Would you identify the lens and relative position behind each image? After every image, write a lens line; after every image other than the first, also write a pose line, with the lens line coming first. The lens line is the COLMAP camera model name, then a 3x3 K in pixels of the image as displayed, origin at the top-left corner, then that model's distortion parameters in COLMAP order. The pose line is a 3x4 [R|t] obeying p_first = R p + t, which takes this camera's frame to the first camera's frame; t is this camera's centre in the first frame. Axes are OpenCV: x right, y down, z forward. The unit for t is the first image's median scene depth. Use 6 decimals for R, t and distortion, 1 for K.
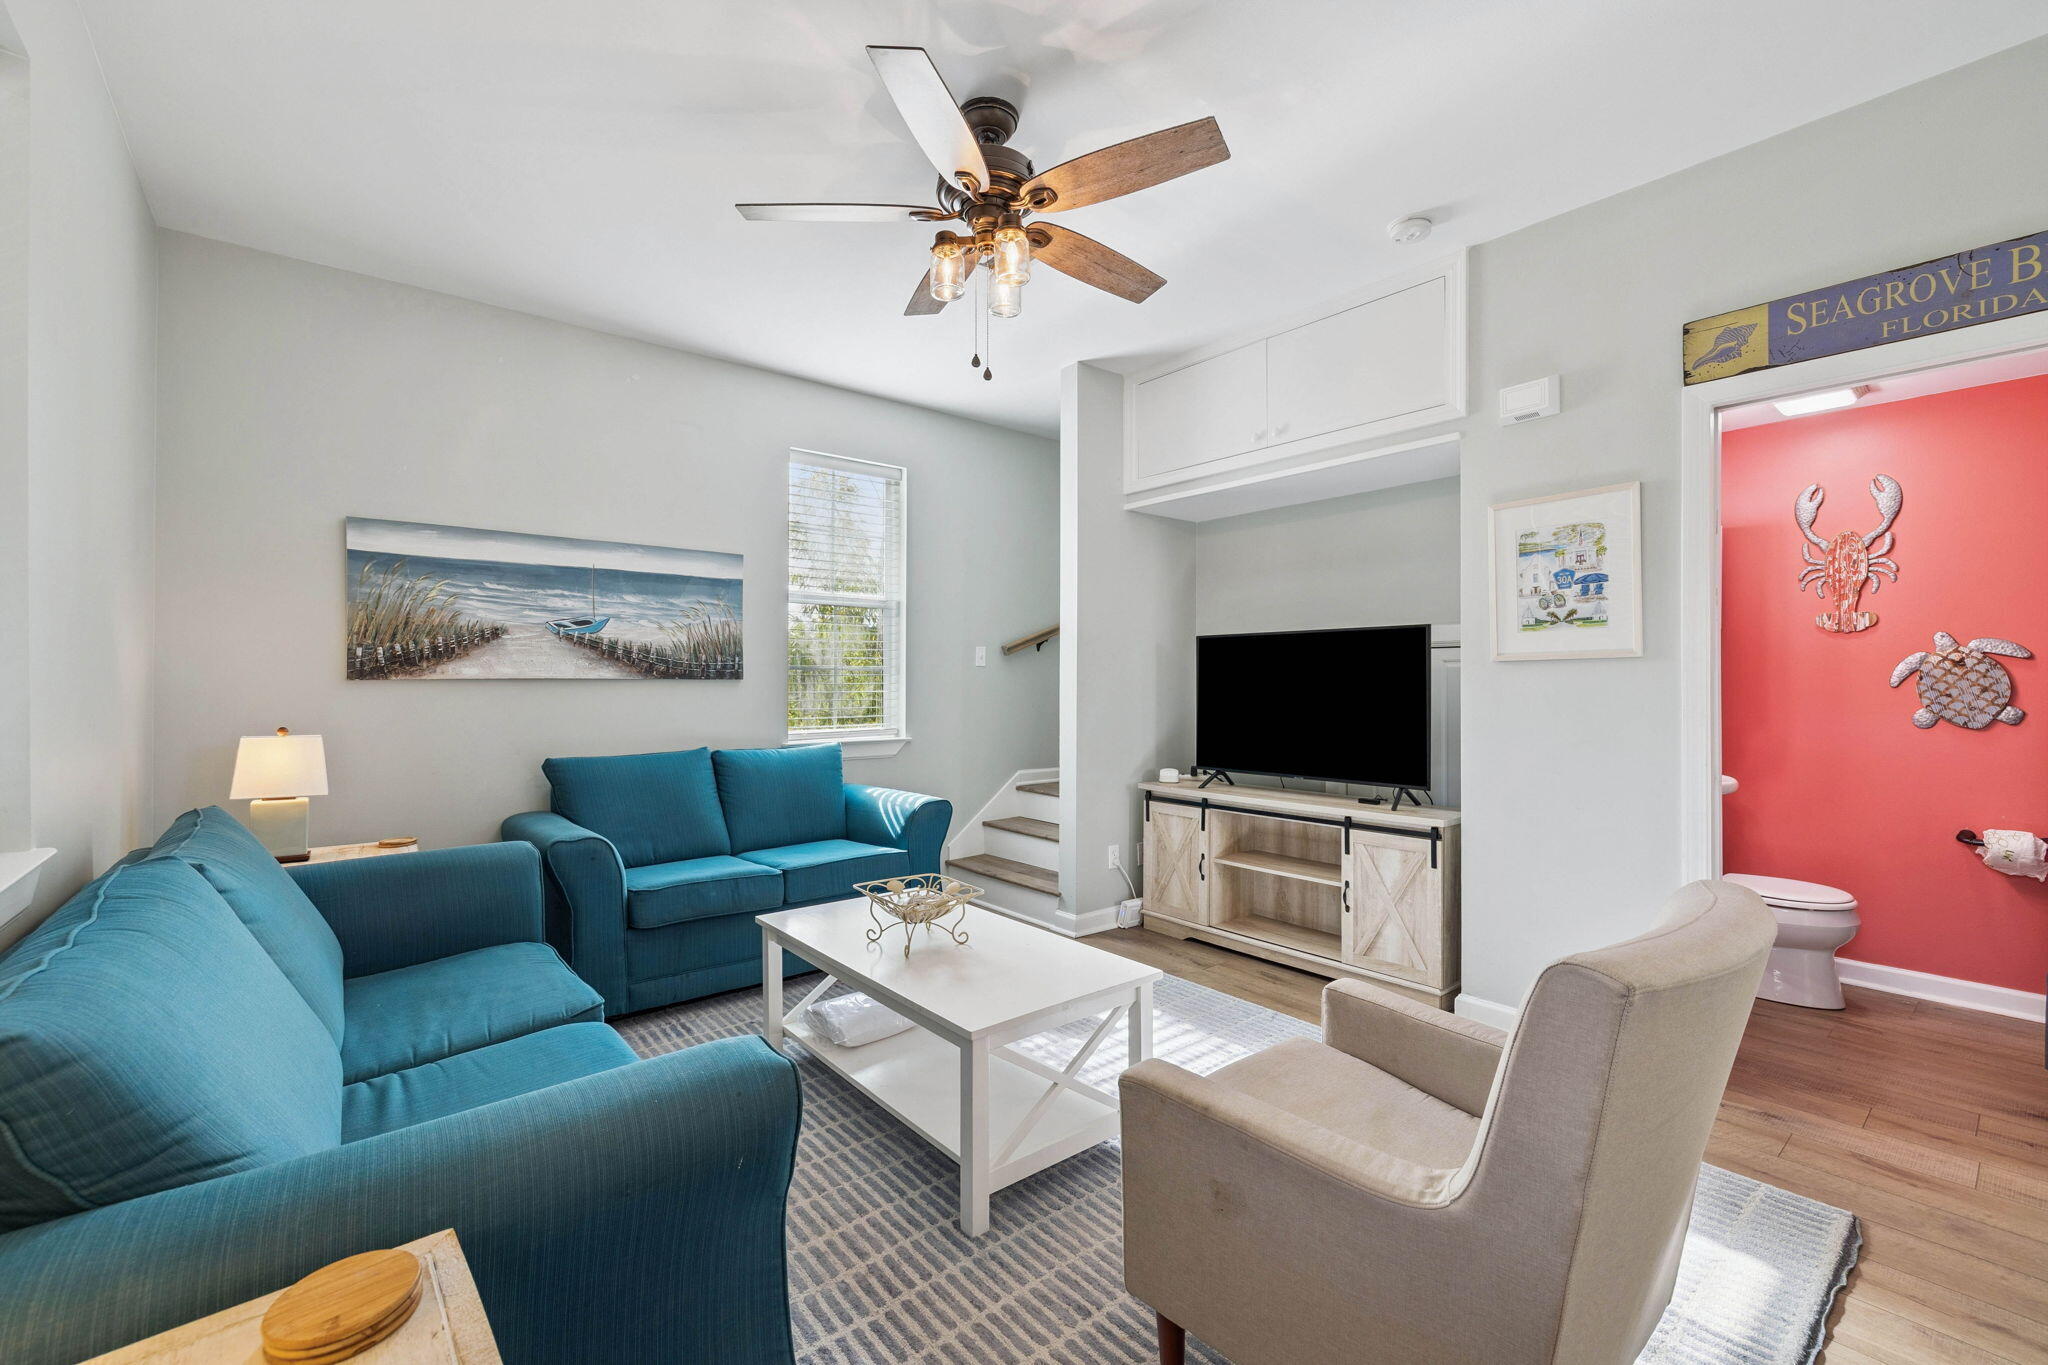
lens RADIAL K [[854.7, 0, 1025.0], [0, 854.7, 676.5], [0, 0, 1]] dist [-0.002161, 0.000136]
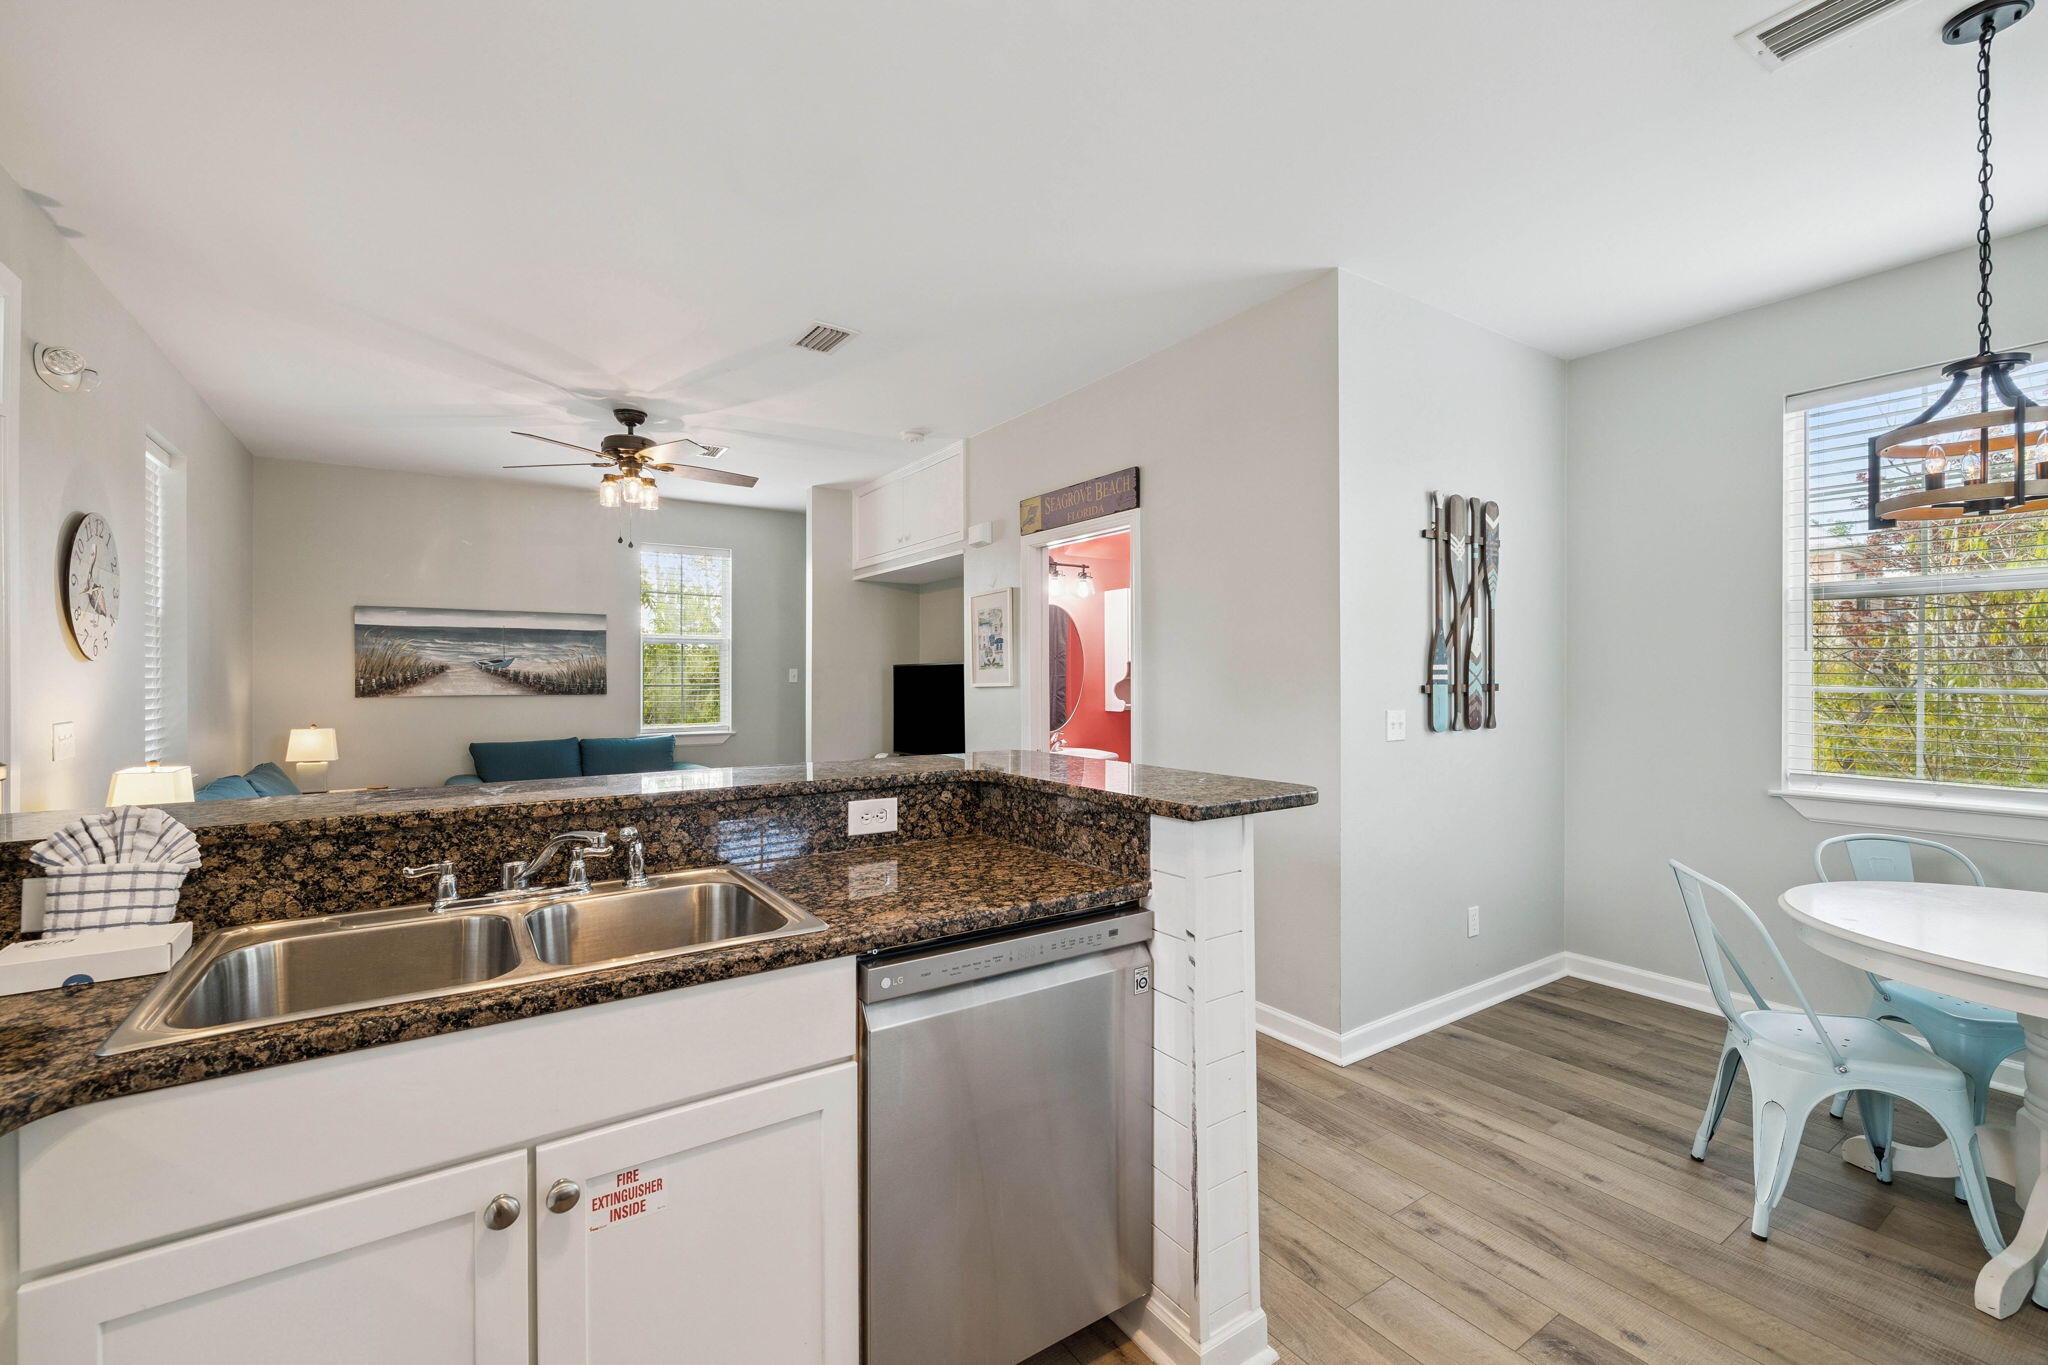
lens RADIAL K [[854.7, 0, 1025.0], [0, 854.7, 676.5], [0, 0, 1]] dist [-0.002161, 0.000136]
pose [[0.994928, -0.002583, -0.100556, 1.021620], [0.002825, 0.999993, 0.002269, -0.052712], [0.100550, -0.002541, 0.994929, -0.832838]]
